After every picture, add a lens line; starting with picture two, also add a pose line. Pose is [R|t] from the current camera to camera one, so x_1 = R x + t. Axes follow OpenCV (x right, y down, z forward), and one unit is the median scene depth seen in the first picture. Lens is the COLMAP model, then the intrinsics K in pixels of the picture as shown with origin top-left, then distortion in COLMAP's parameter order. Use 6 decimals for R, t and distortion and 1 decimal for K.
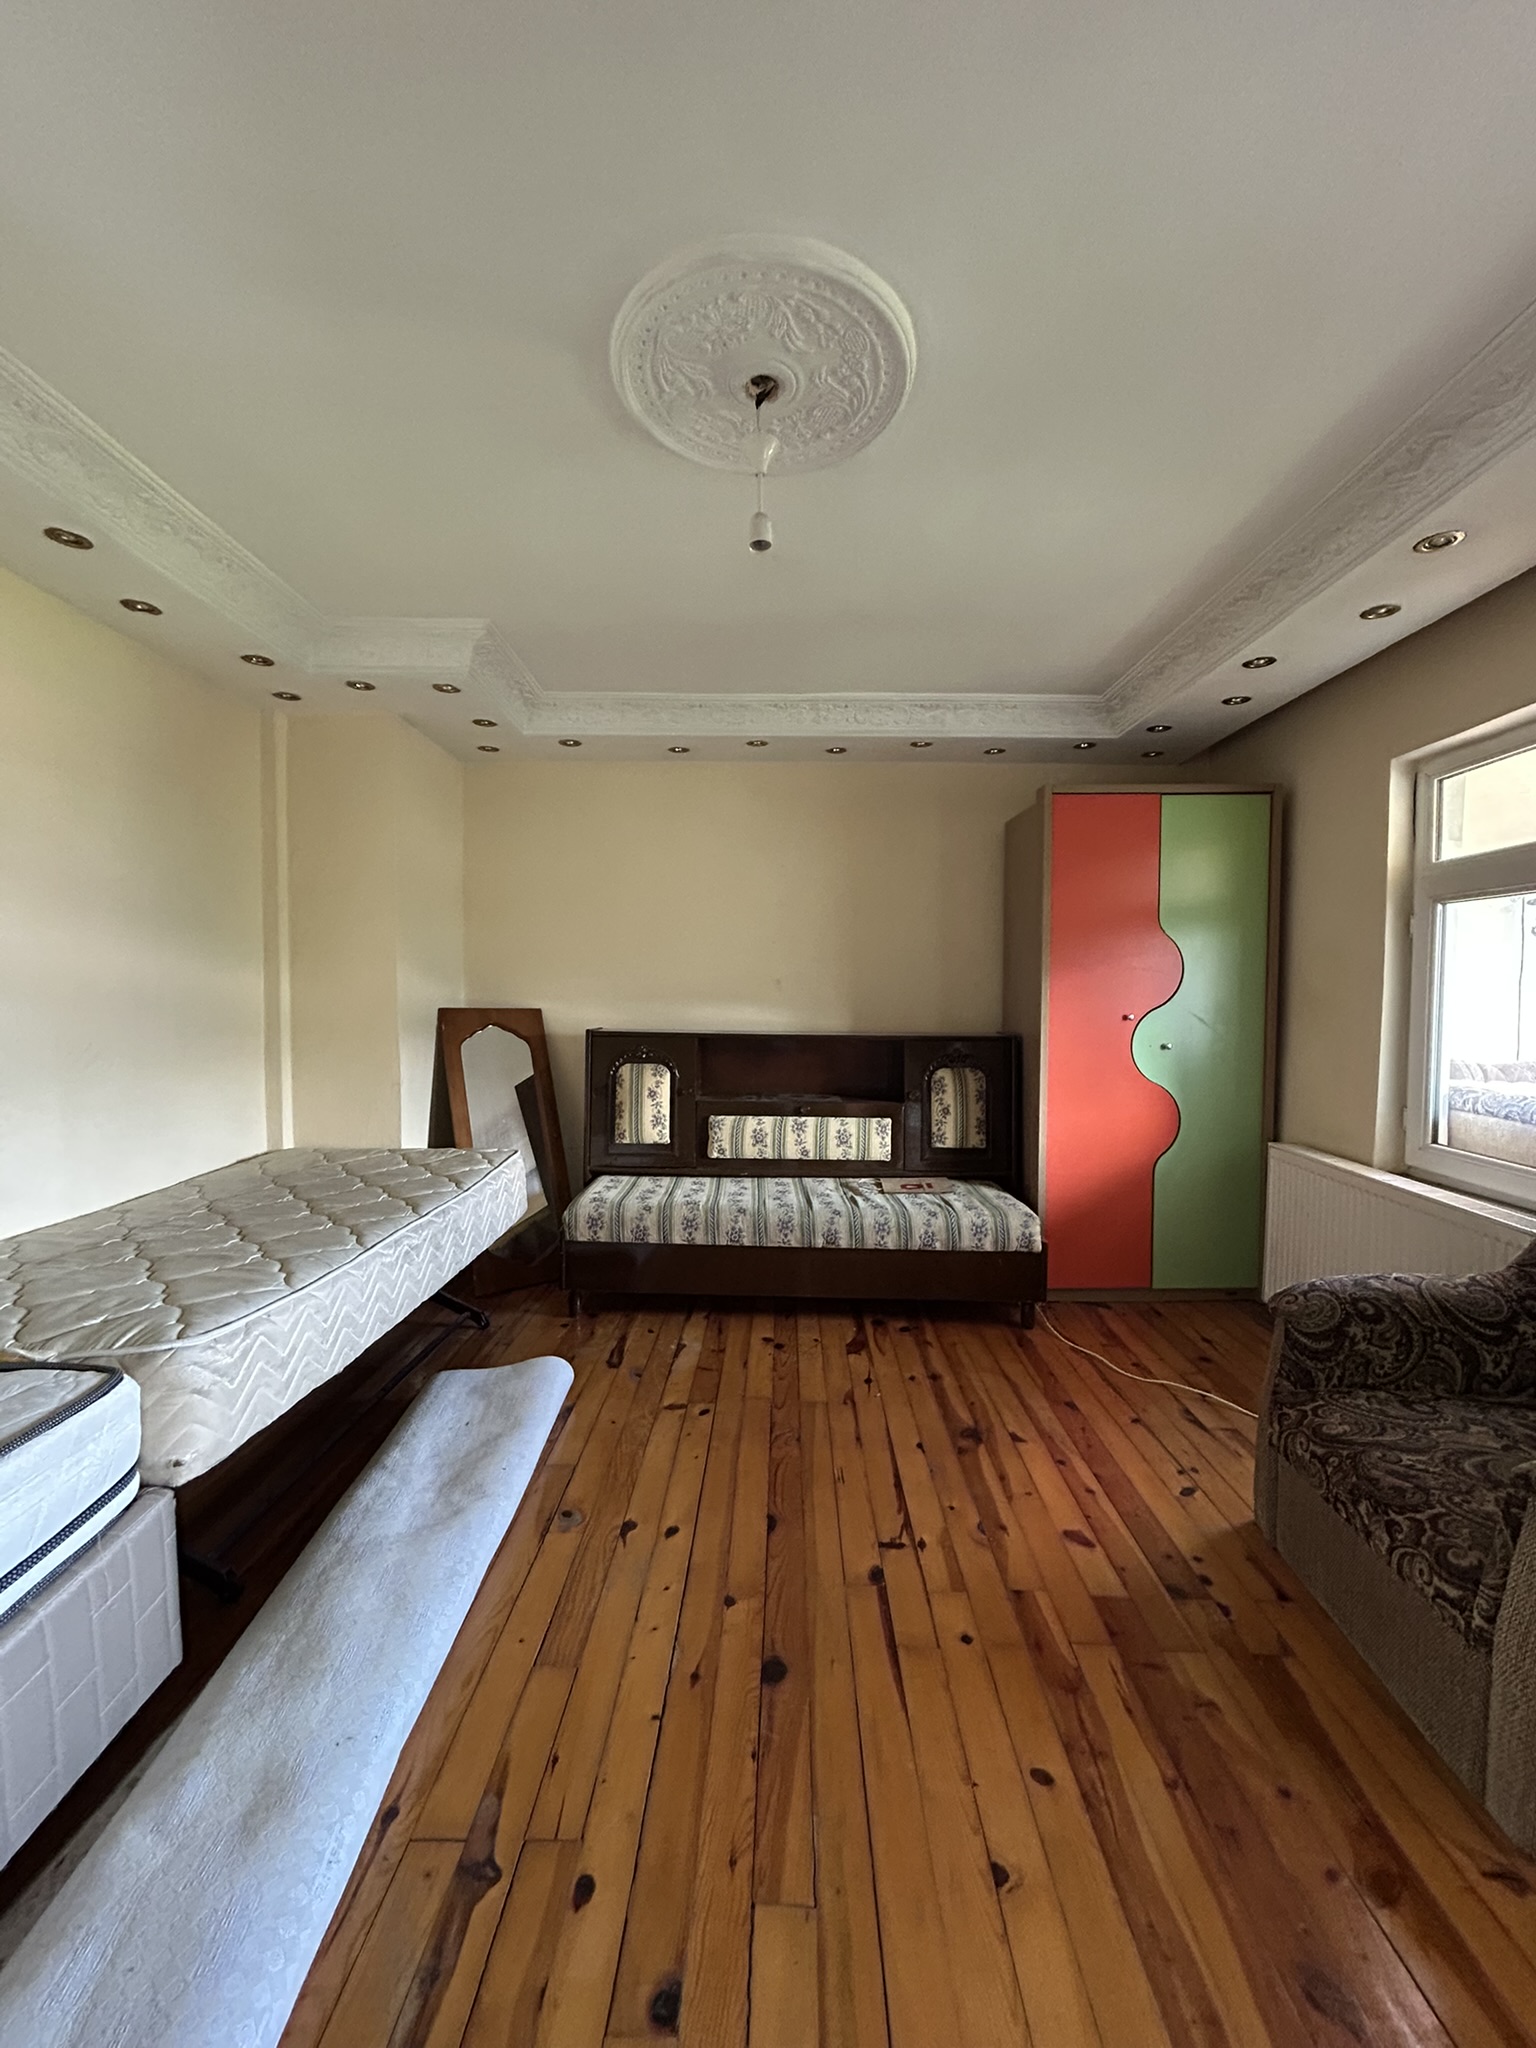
lens RADIAL K [[823.5, 0, 767.0], [0, 823.5, 1021.1], [0, 0, 1]] dist [-0.001032, 0.001073]
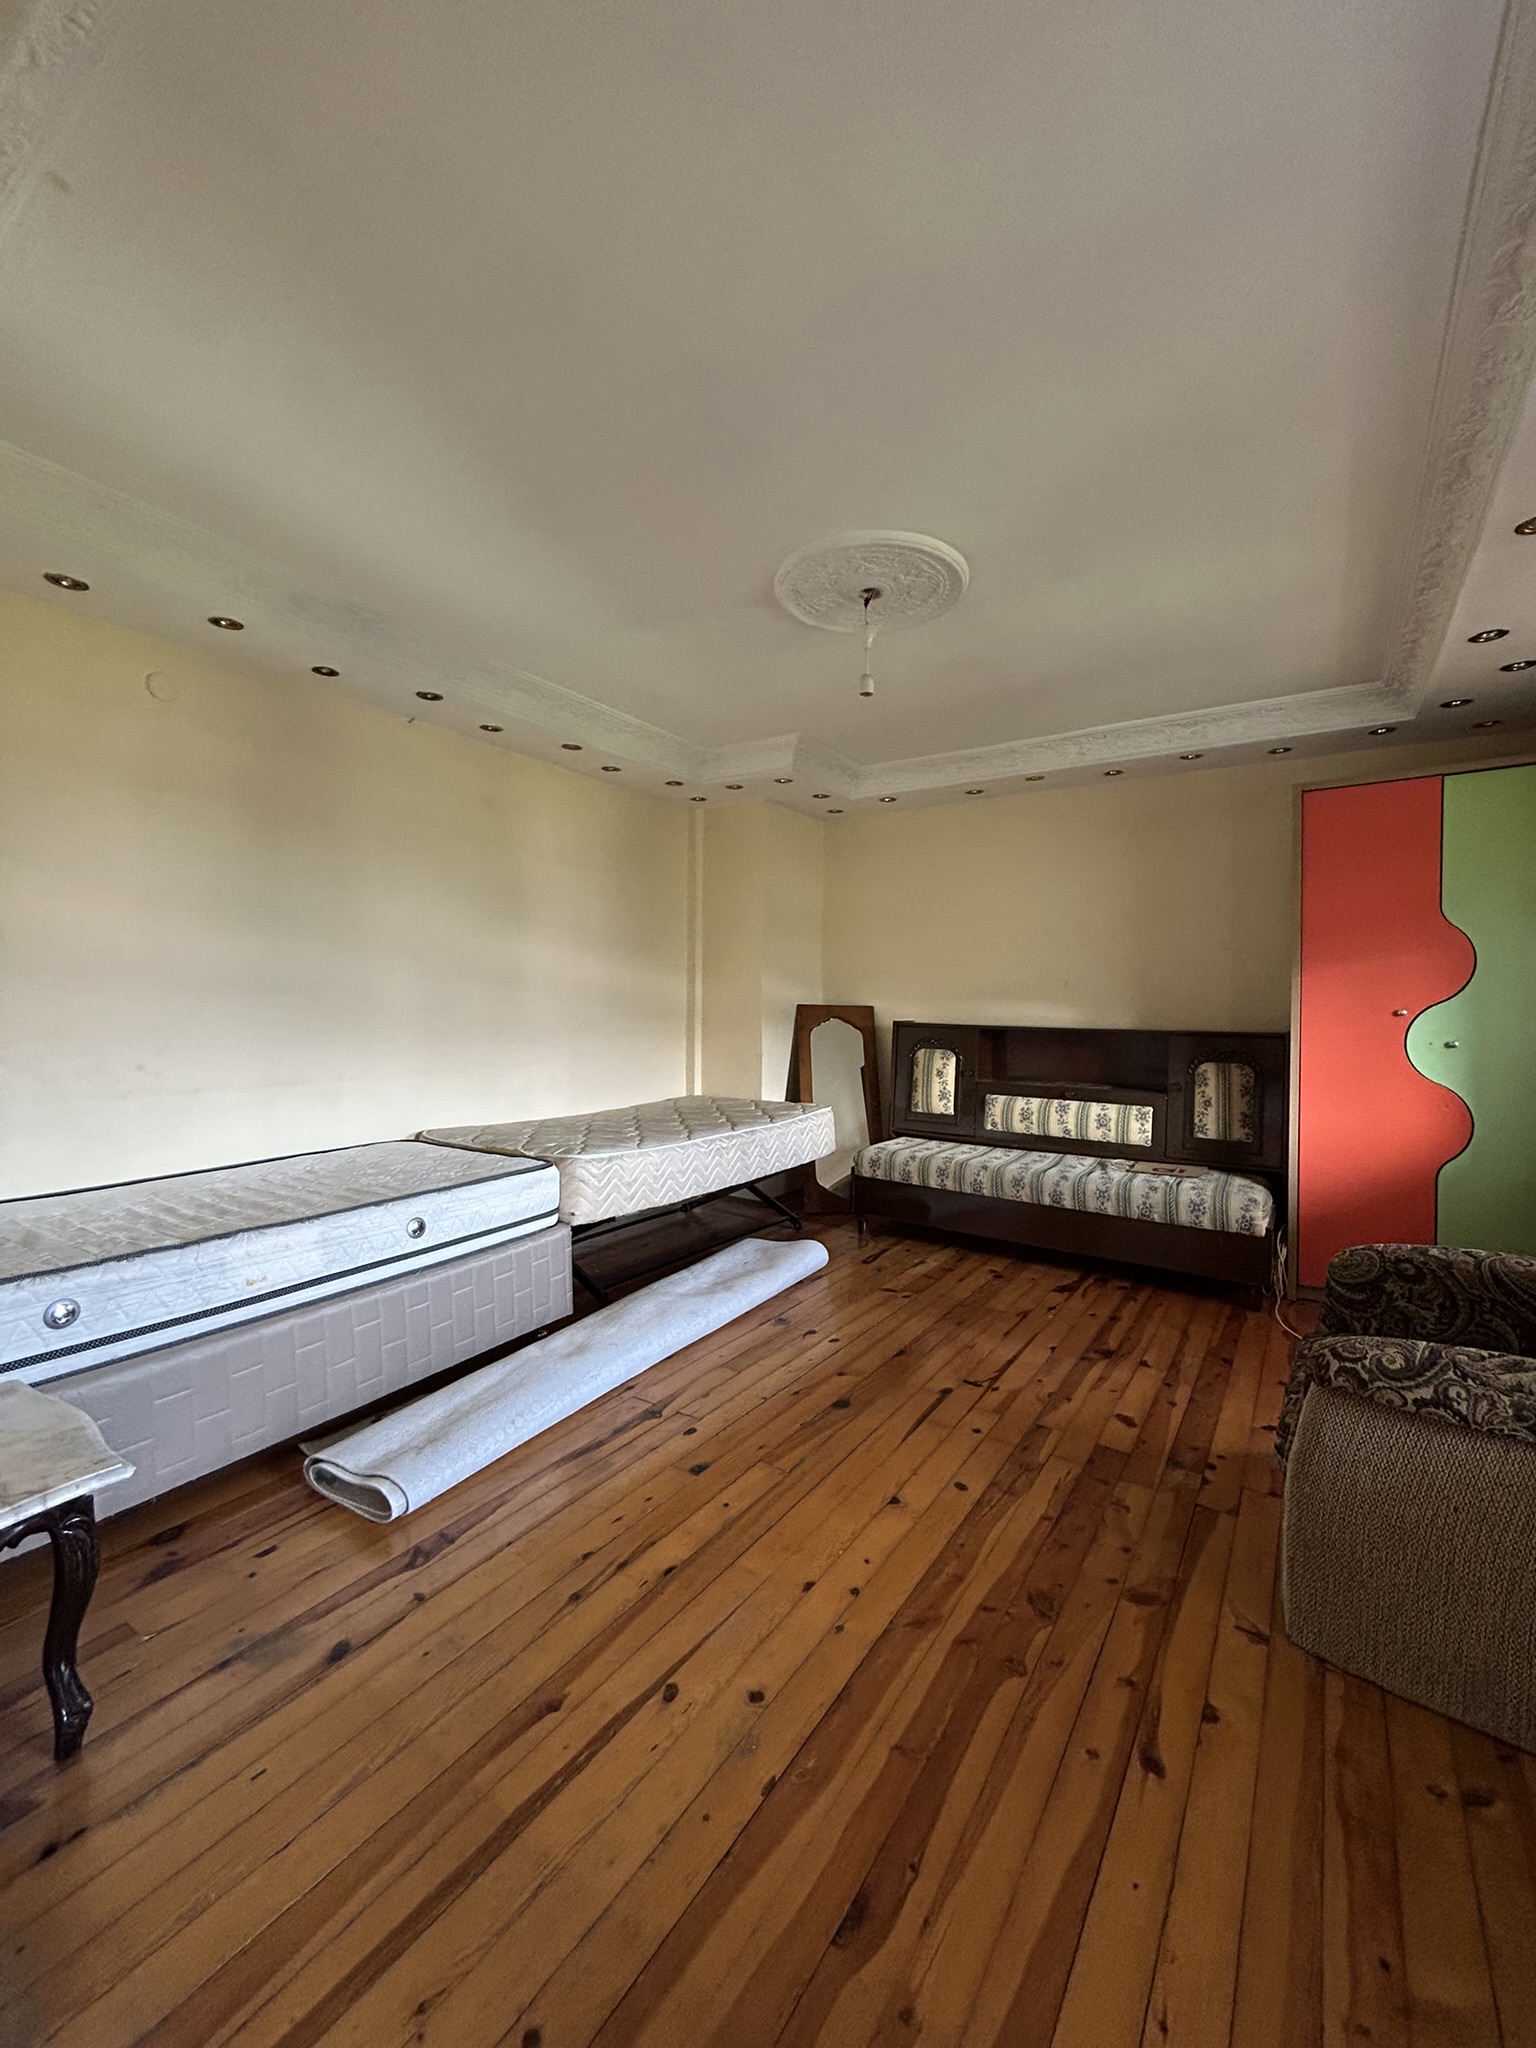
lens RADIAL K [[823.5, 0, 768.5], [0, 823.5, 1018.9], [0, 0, 1]] dist [-0.001032, 0.001073]
pose [[0.840262, 0.011006, -0.542068, 0.363252], [-0.023212, 0.999608, -0.015684, 0.036591], [0.541683, 0.025761, 0.840188, -0.211061]]
